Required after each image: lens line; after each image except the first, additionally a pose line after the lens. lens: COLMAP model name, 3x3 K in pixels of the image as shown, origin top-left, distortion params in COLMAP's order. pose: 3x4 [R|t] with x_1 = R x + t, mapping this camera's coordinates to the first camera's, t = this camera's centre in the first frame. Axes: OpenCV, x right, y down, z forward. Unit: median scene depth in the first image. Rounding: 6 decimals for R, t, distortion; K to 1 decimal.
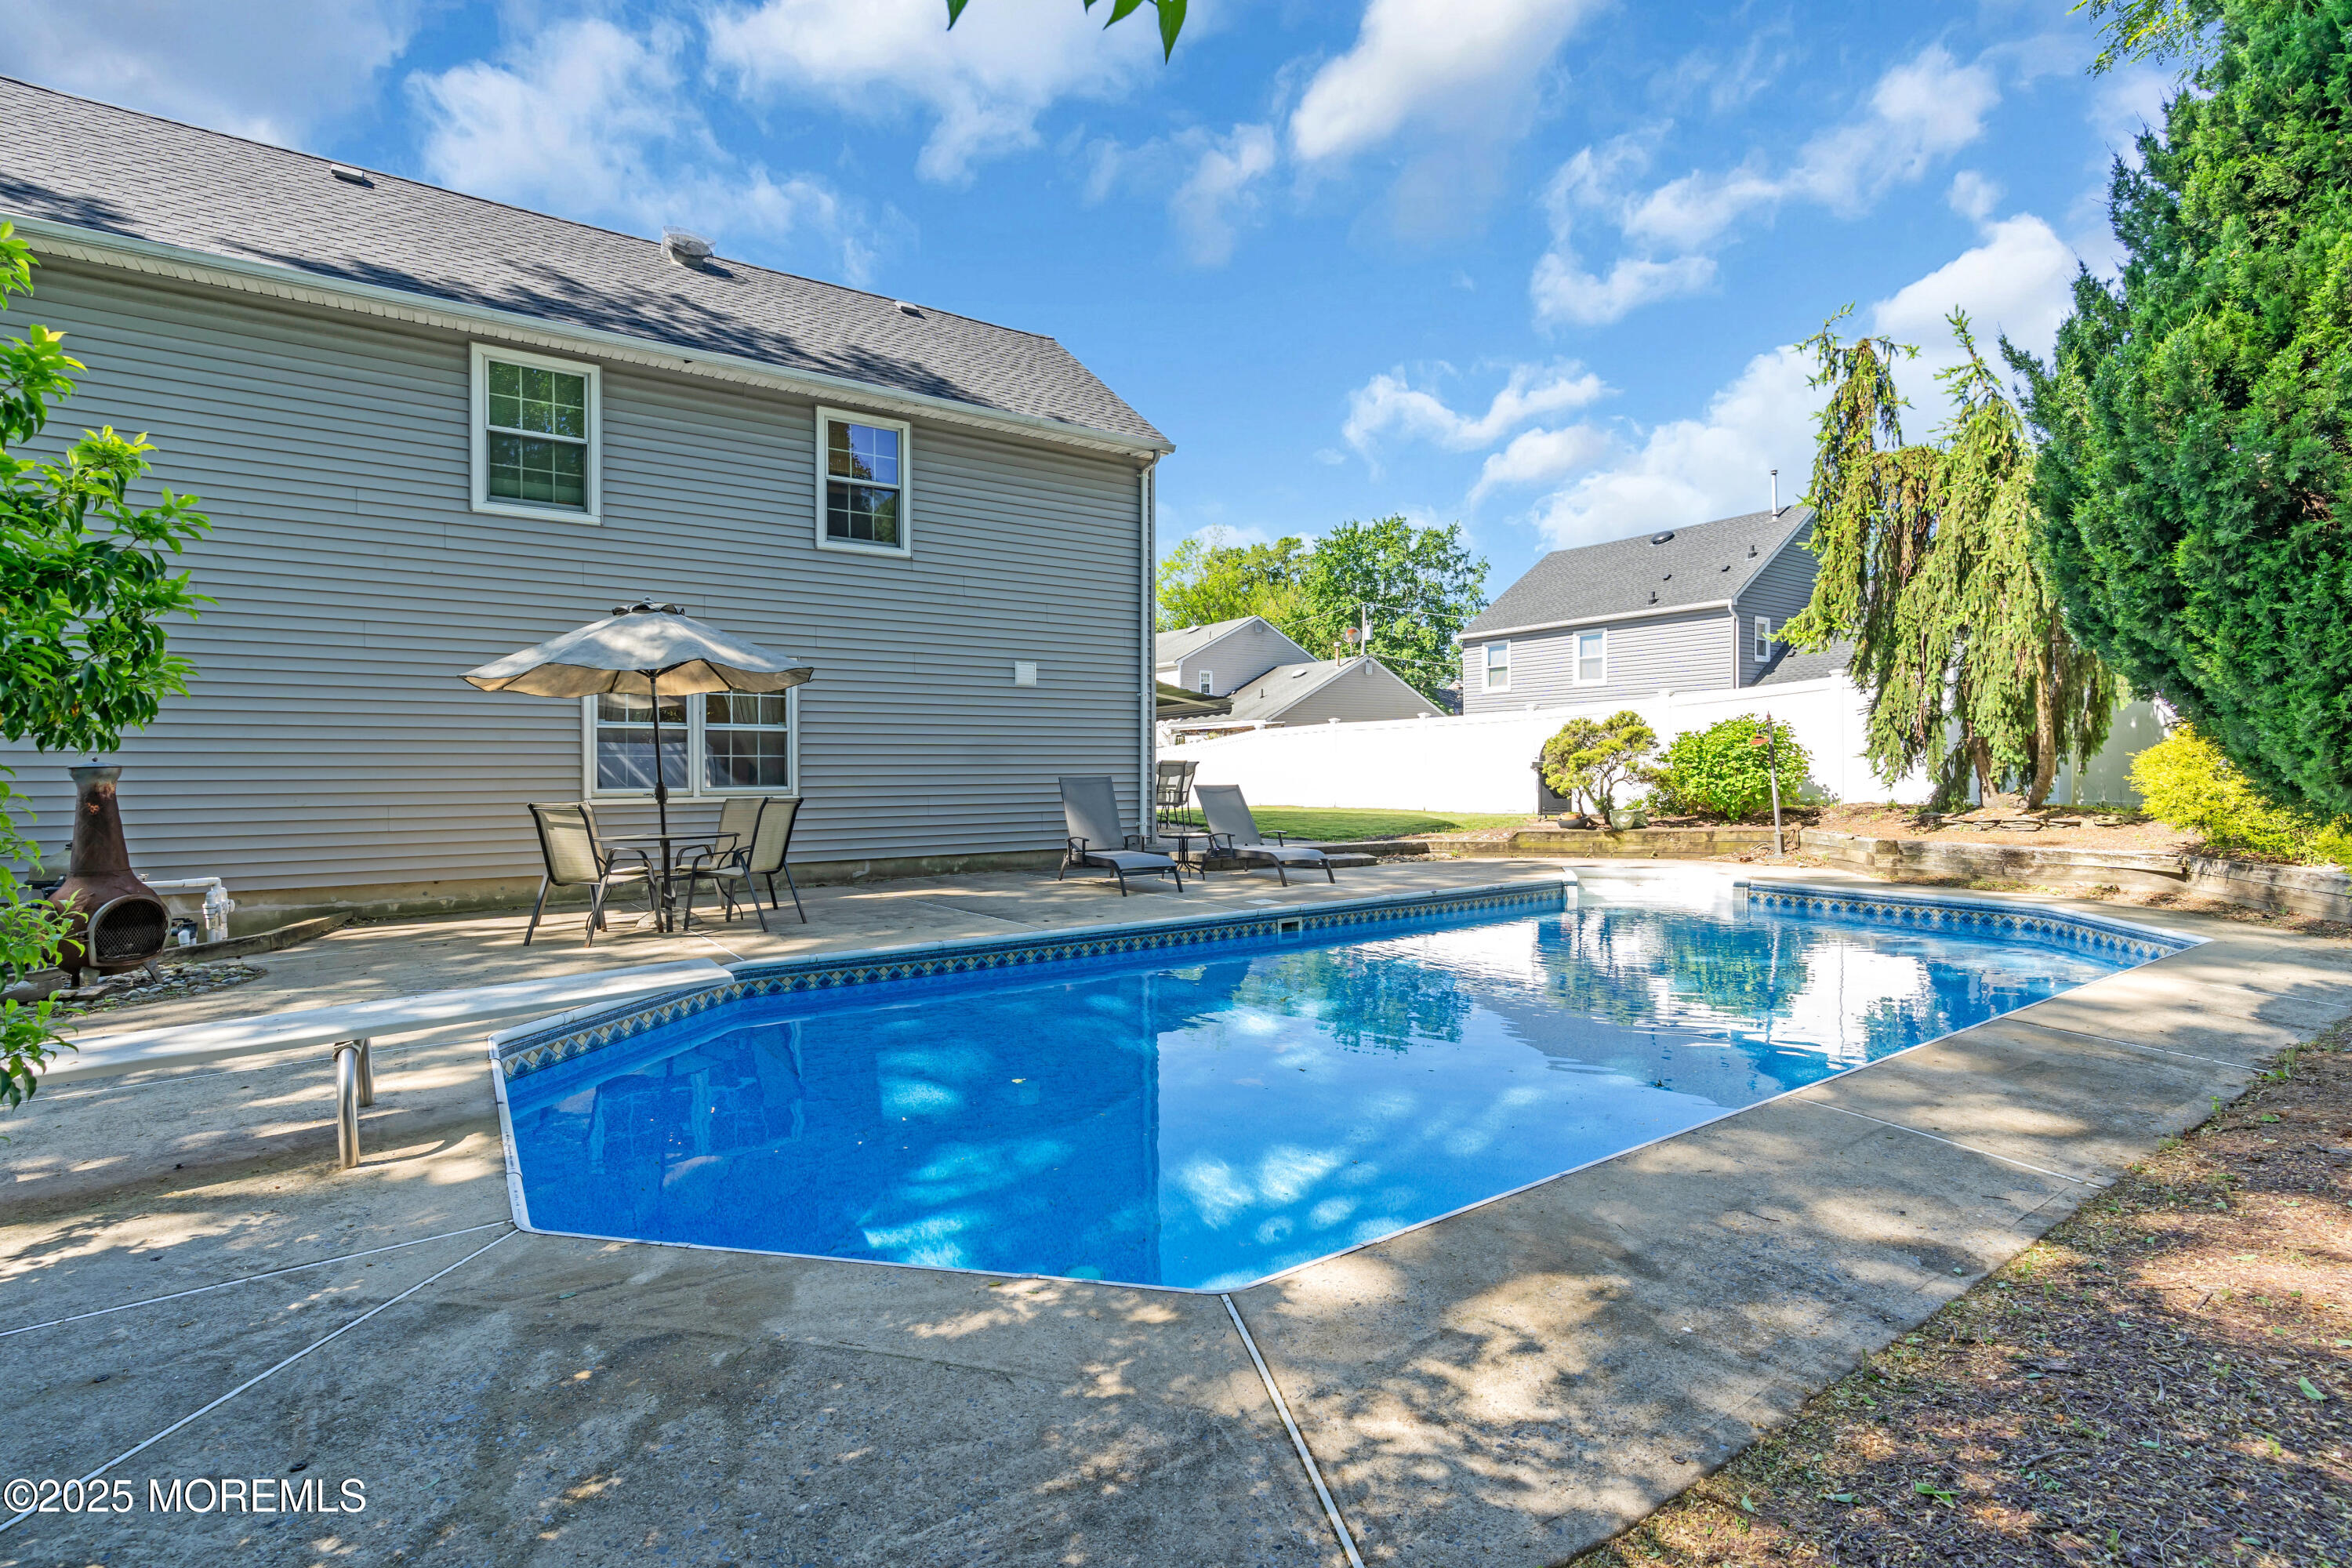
lens RADIAL K [[1061.8, 0, 1174.2], [0, 1061.8, 773.2], [0, 0, 1]] dist [-0.012227, 0.001262]
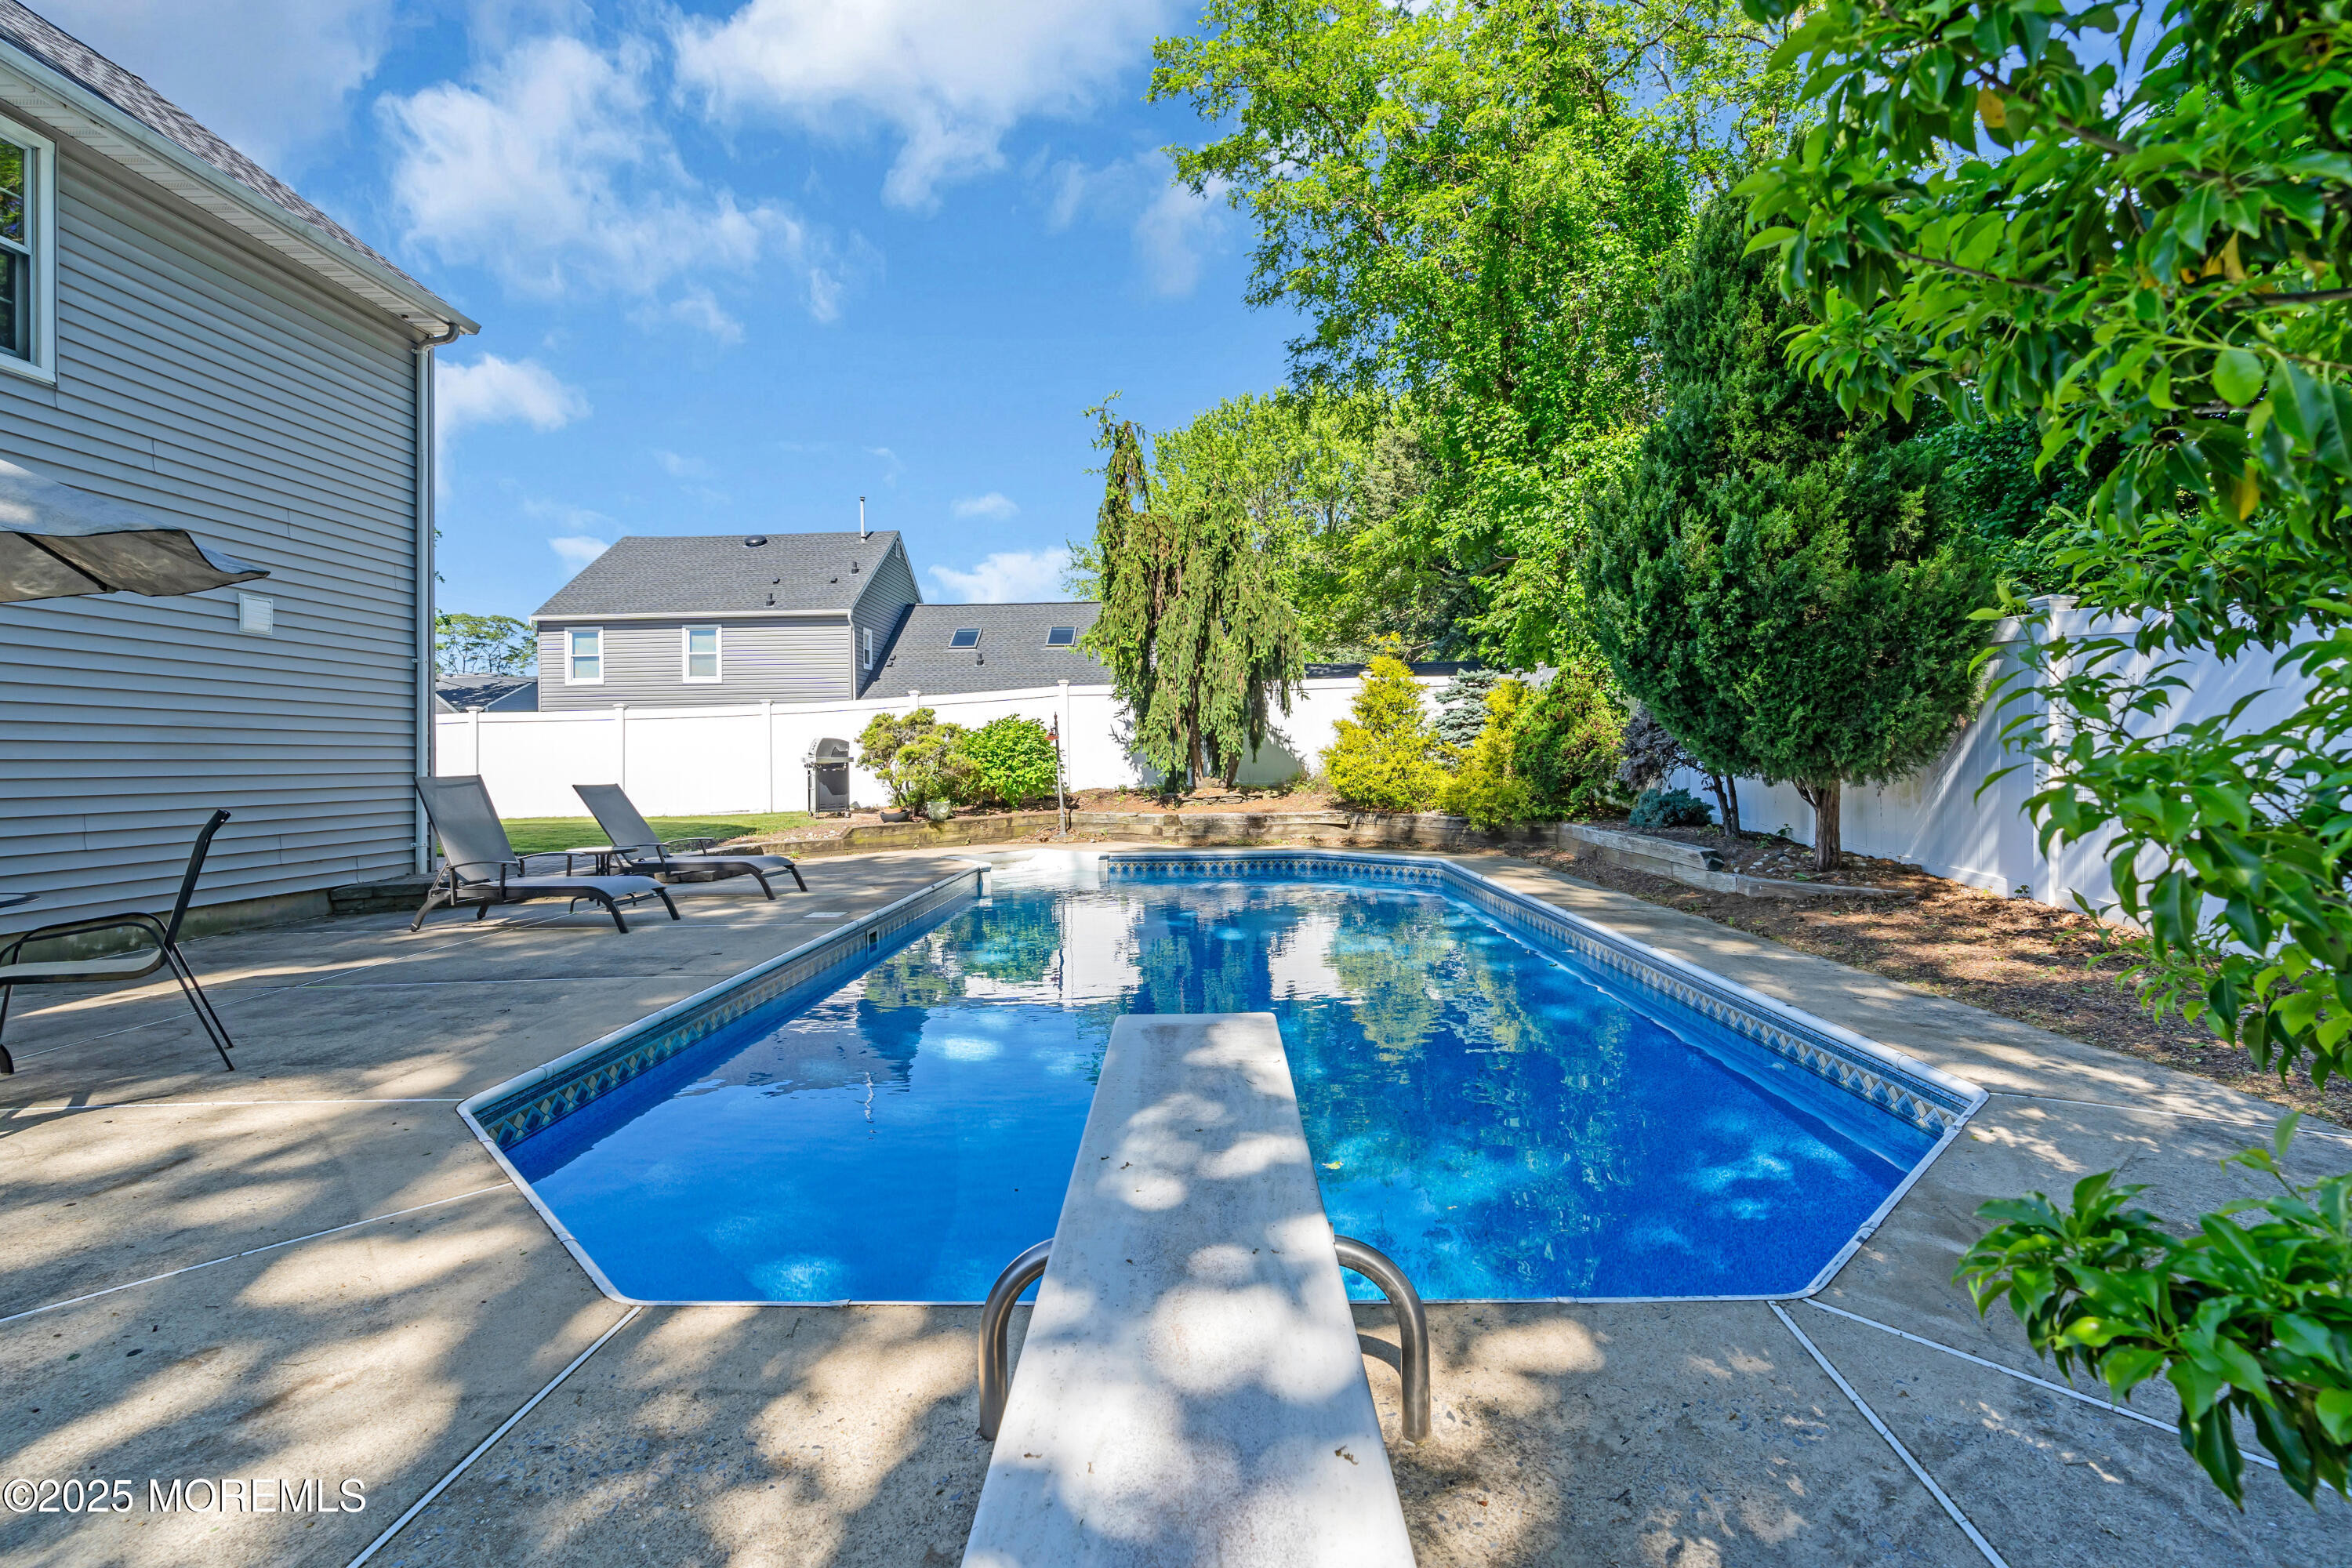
lens RADIAL K [[1076.0, 0, 1176.7], [0, 1076.0, 730.2], [0, 0, 1]] dist [0.003304, 0.001040]
pose [[0.589443, 0.018082, 0.807607, -0.312922], [0.018150, 0.999201, -0.035619, 0.006179], [-0.807606, 0.035654, 0.588644, 0.179054]]
